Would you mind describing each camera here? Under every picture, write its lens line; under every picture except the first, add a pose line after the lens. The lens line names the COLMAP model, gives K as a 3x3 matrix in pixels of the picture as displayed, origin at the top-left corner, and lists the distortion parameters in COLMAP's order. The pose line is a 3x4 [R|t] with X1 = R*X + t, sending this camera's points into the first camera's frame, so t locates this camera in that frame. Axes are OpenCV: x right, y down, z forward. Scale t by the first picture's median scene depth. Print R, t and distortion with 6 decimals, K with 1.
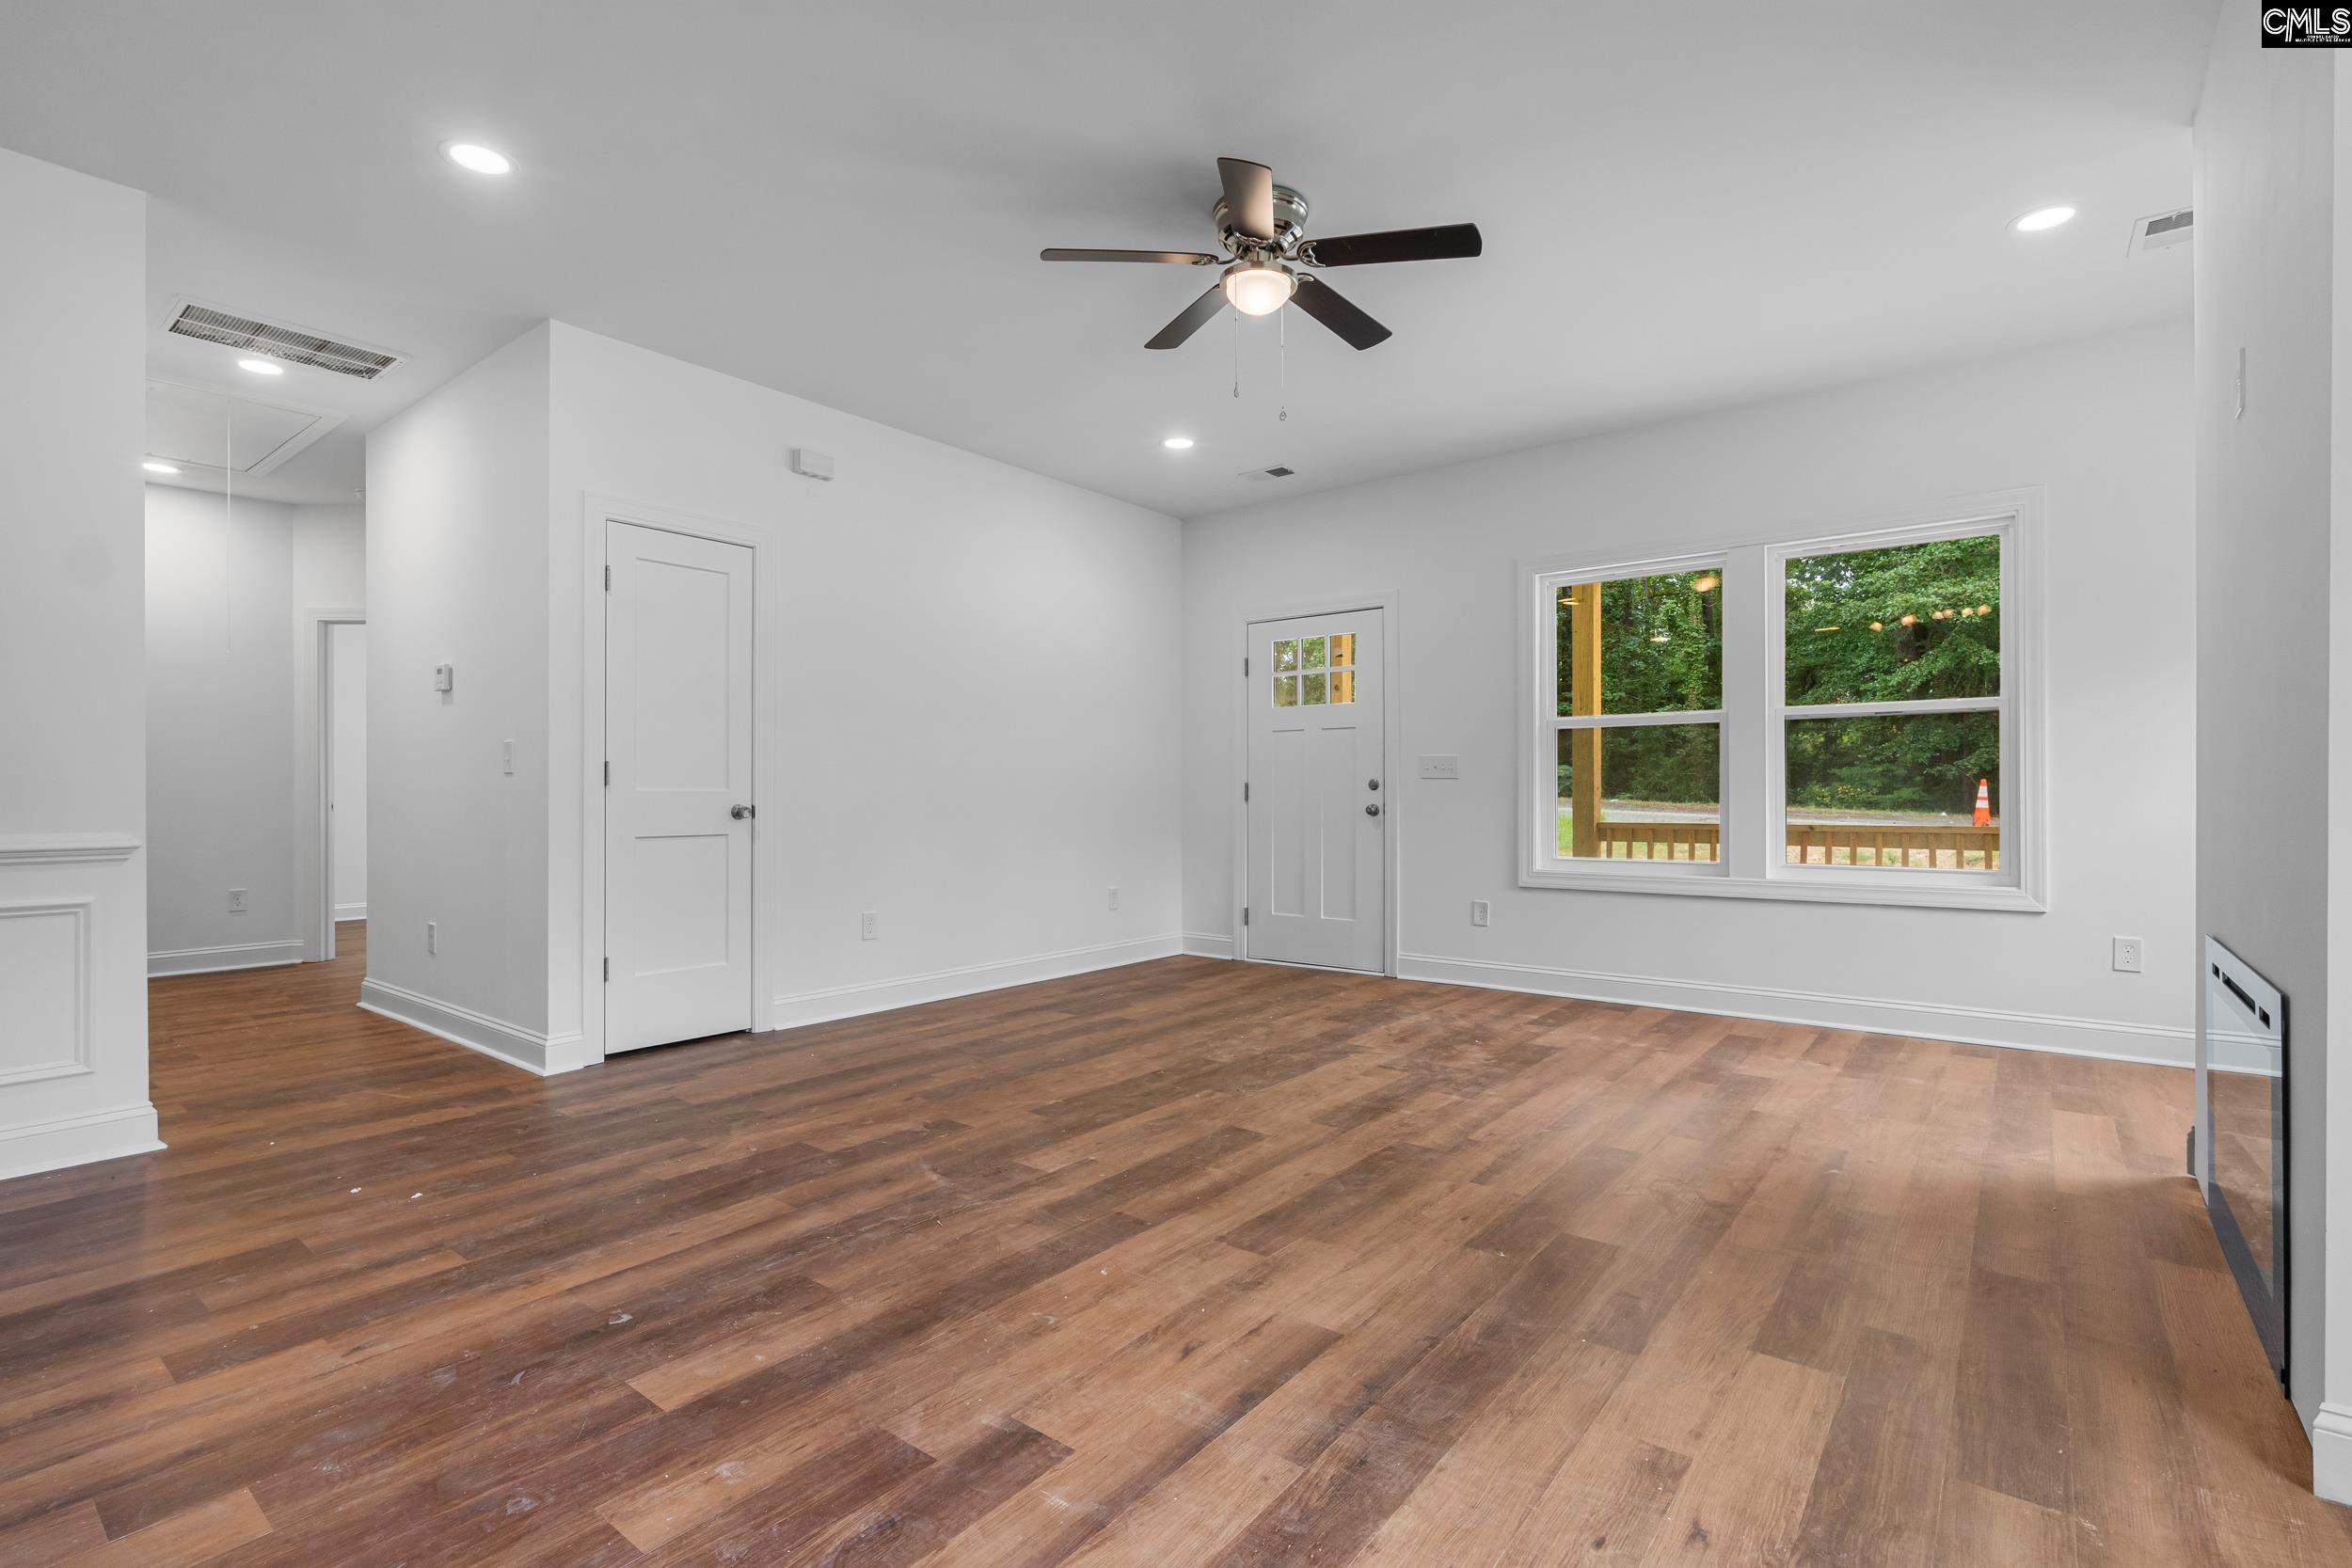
lens RADIAL K [[1102.2, 0, 1163.2], [0, 1102.2, 787.6], [0, 0, 1]] dist [-0.006356, -0.000156]
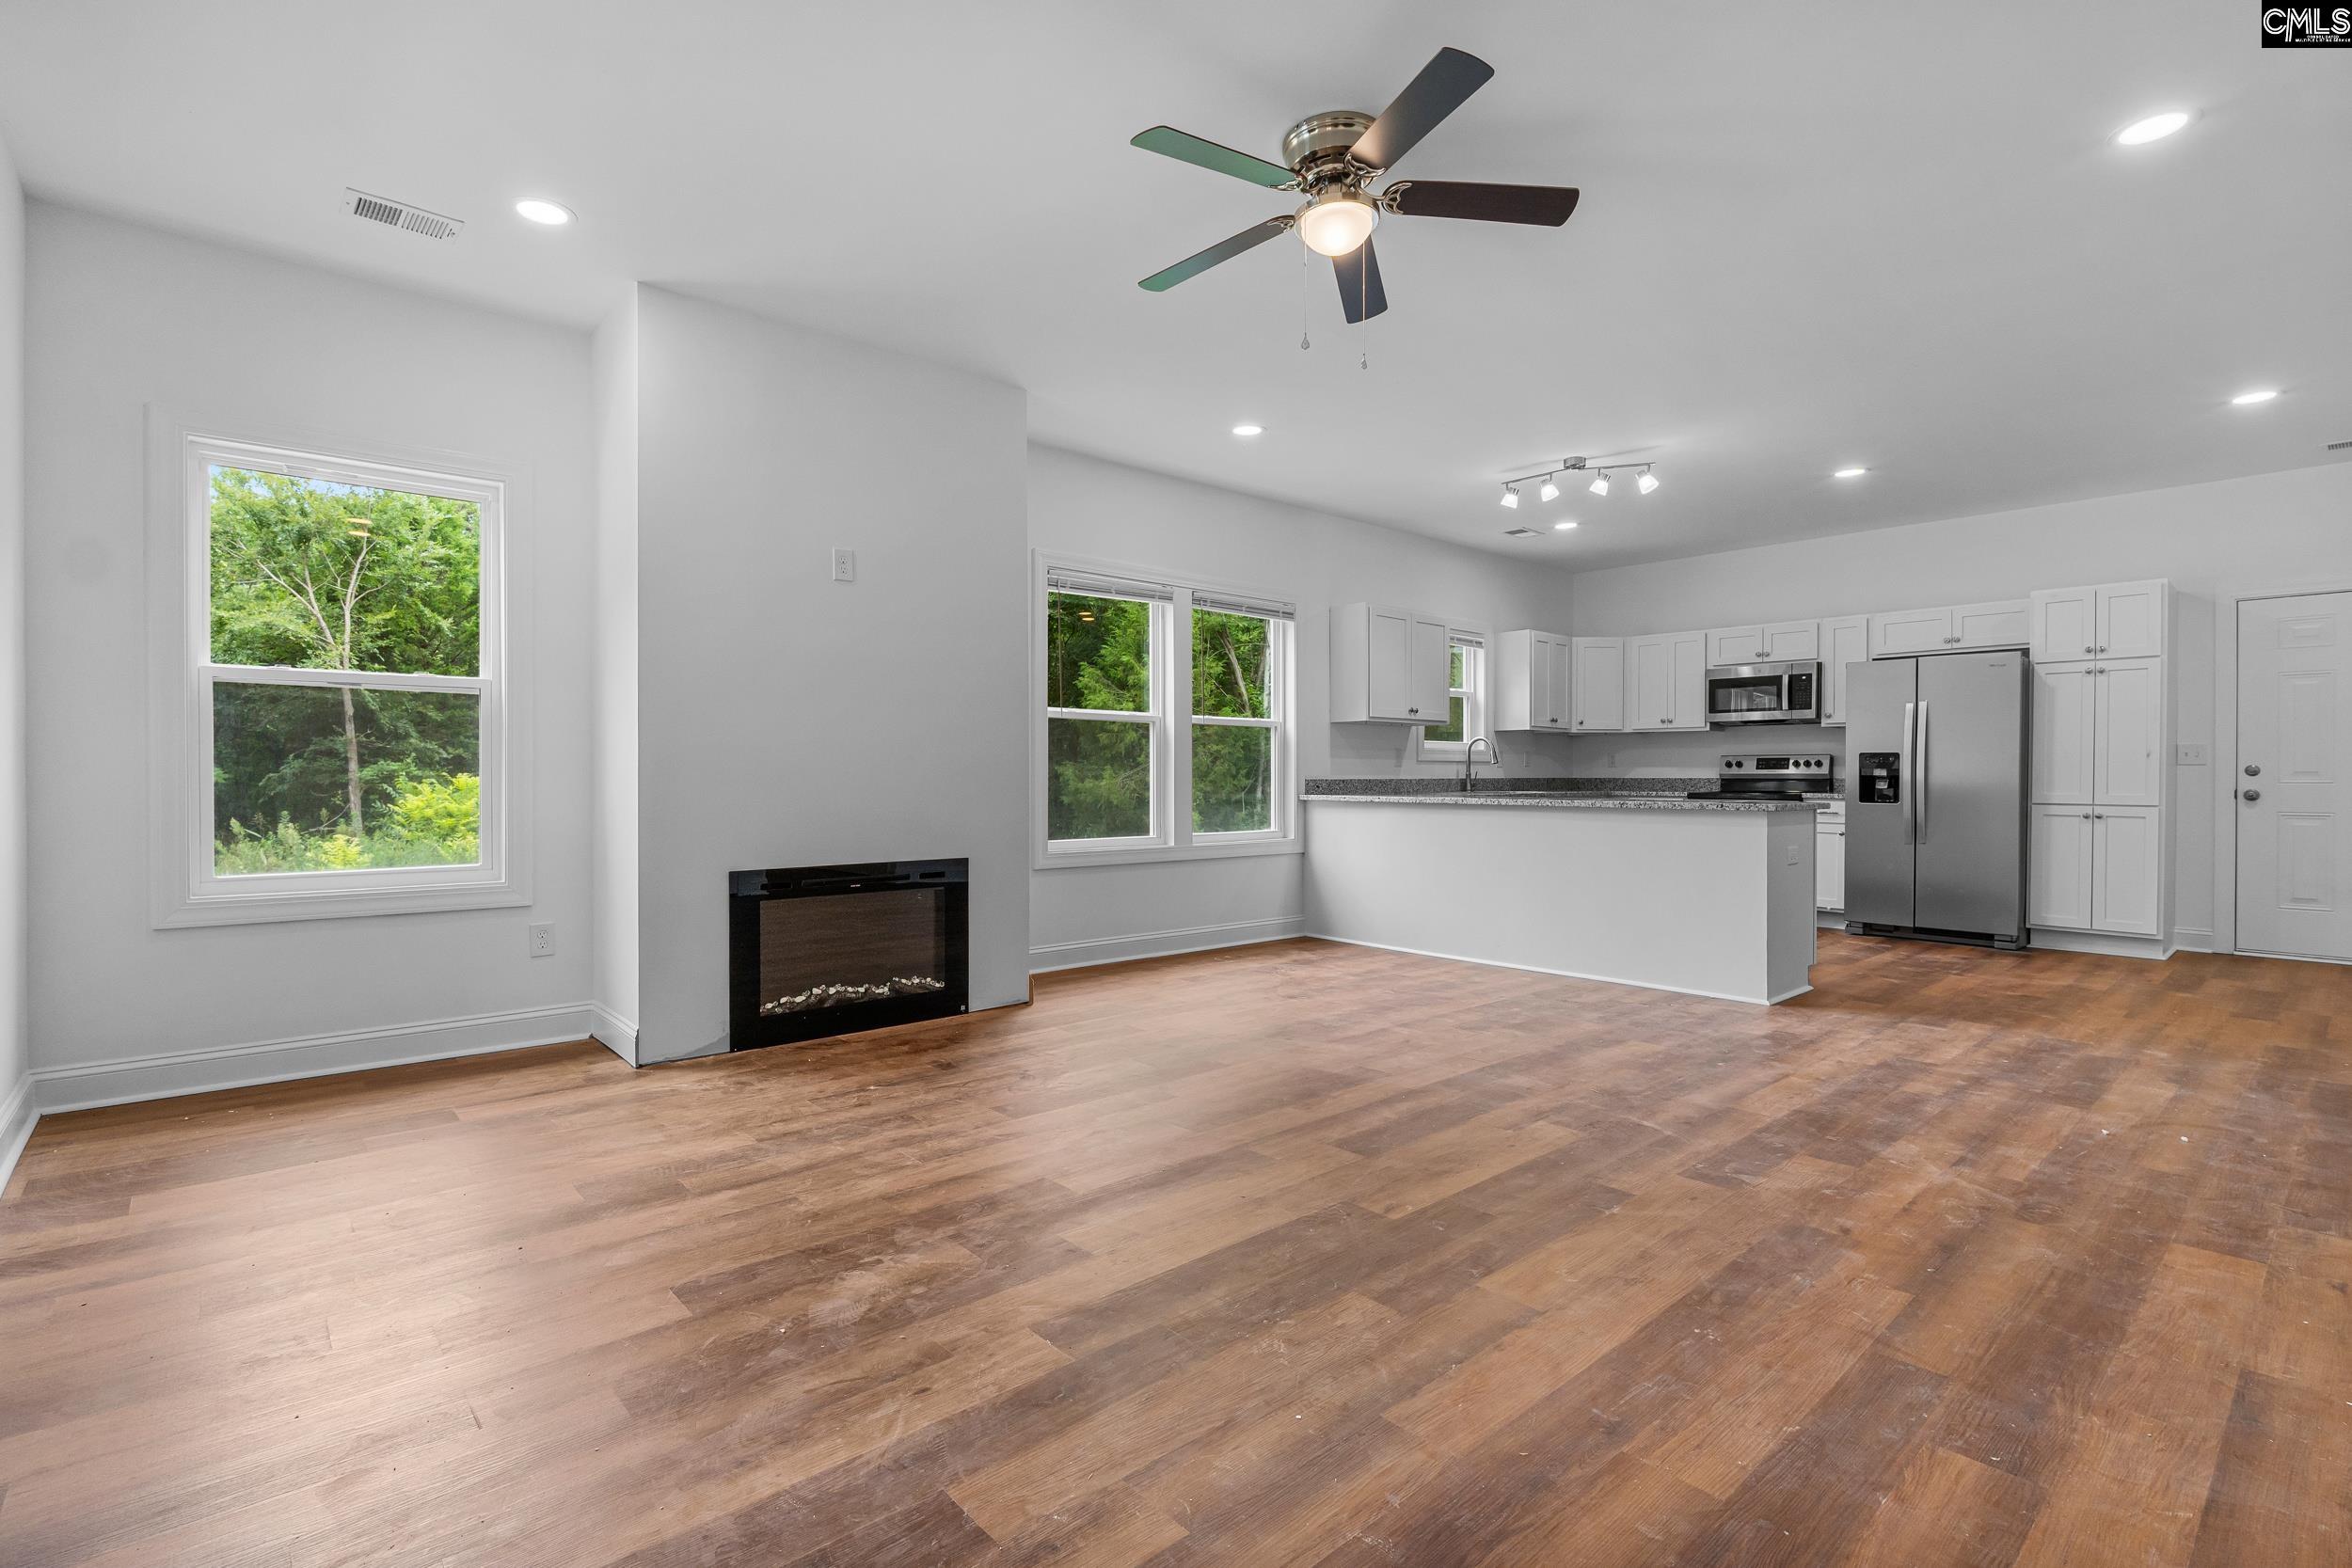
lens RADIAL K [[1102.2, 0, 1163.2], [0, 1102.2, 787.6], [0, 0, 1]] dist [-0.006356, -0.000156]
pose [[-0.984985, -0.001001, 0.172637, 0.074580], [0.000237, 0.999974, 0.007150, 0.005923], [-0.172639, 0.007084, -0.984960, 1.988401]]
